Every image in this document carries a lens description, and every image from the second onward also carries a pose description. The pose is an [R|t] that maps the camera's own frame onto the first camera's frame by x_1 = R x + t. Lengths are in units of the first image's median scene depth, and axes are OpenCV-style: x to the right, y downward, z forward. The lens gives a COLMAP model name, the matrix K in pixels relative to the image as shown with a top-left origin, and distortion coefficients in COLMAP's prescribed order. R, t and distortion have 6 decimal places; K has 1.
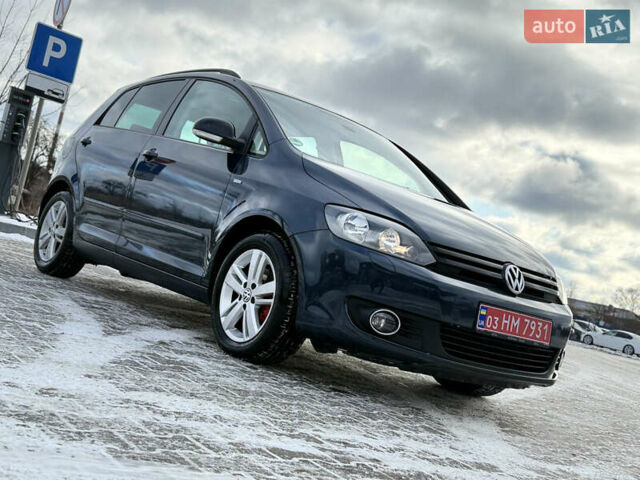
lens RADIAL K [[824.3, 0, 320.0], [0, 824.3, 240.0], [0, 0, 1]] dist [0.185830, -0.403342]
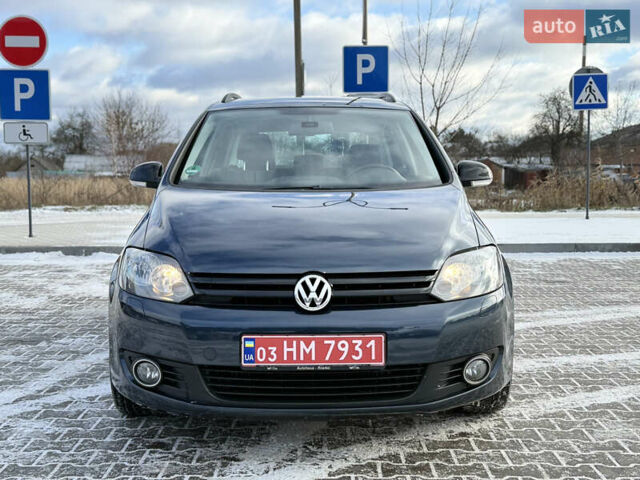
lens RADIAL K [[824.3, 0, 320.0], [0, 824.3, 240.0], [0, 0, 1]] dist [0.185830, -0.403342]
pose [[0.769565, -0.187790, -0.610331, 0.742427], [0.213006, 0.976531, -0.031885, 0.024503], [0.601995, -0.105466, 0.791504, 0.375411]]
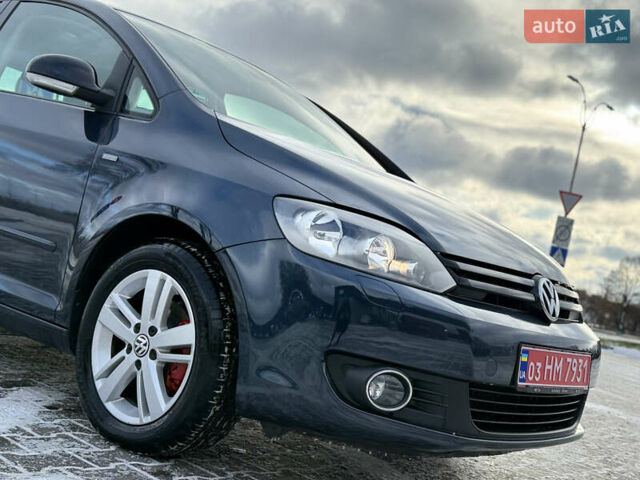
lens RADIAL K [[824.3, 0, 320.0], [0, 824.3, 240.0], [0, 0, 1]] dist [0.185830, -0.403342]
pose [[0.976604, -0.036917, 0.211853, -0.089503], [0.025909, 0.998177, 0.054507, -0.042683], [-0.213479, -0.047743, 0.975780, 0.383396]]
